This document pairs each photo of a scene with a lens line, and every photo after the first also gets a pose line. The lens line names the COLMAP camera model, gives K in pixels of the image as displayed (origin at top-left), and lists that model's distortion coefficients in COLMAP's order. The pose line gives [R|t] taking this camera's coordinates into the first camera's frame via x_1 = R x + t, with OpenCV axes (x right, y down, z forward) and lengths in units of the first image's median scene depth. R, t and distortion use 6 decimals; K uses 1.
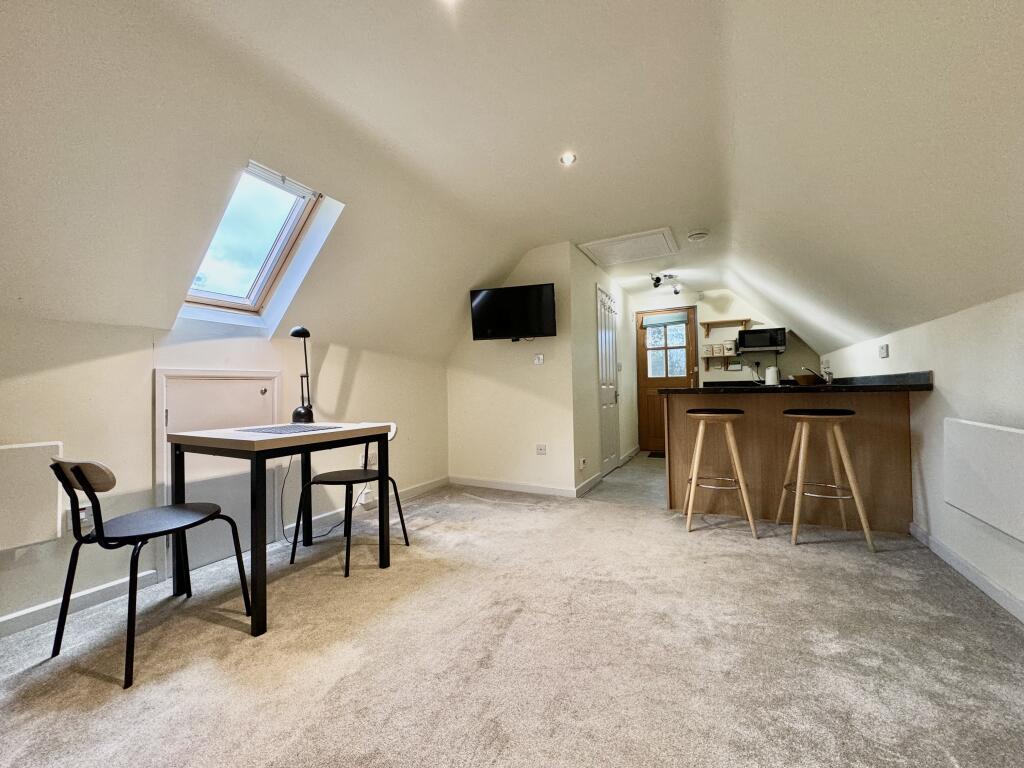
lens RADIAL K [[408.8, 0, 512.9], [0, 408.8, 385.6], [0, 0, 1]] dist [0.000578, -0.000028]
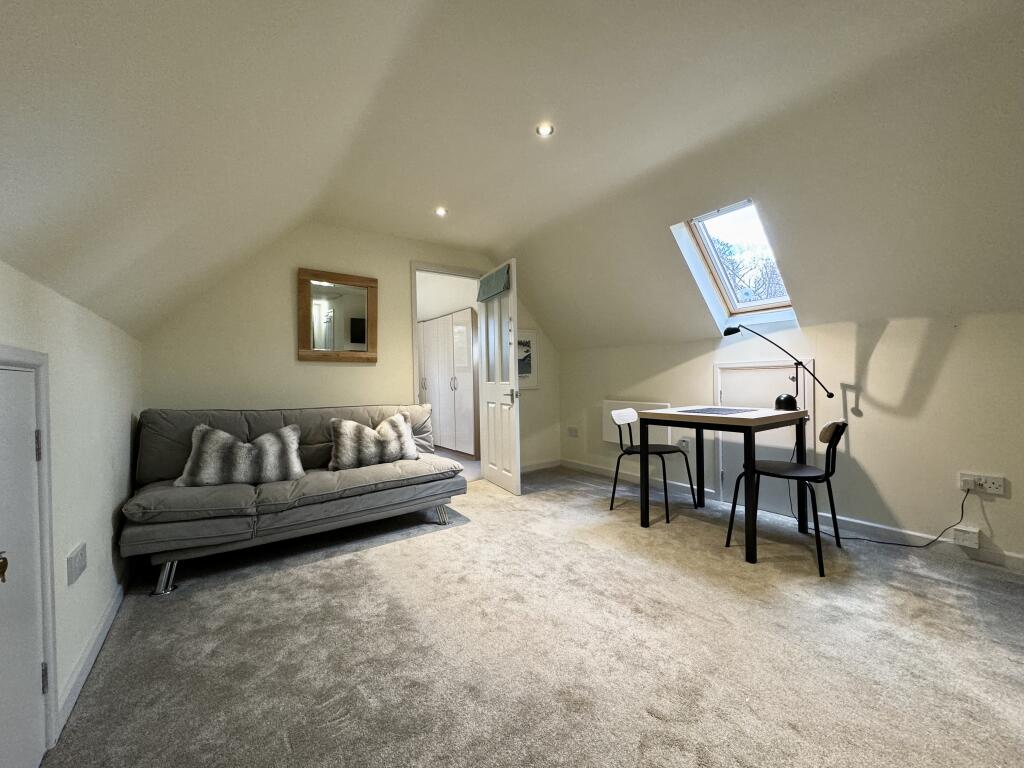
lens RADIAL K [[408.8, 0, 511.7], [0, 408.8, 381.8], [0, 0, 1]] dist [0.000578, -0.000028]
pose [[-0.450572, 0.031394, -0.892188, 0.661379], [0.038673, 0.999130, 0.015627, -0.021113], [0.891902, -0.027463, -0.451394, 0.770953]]
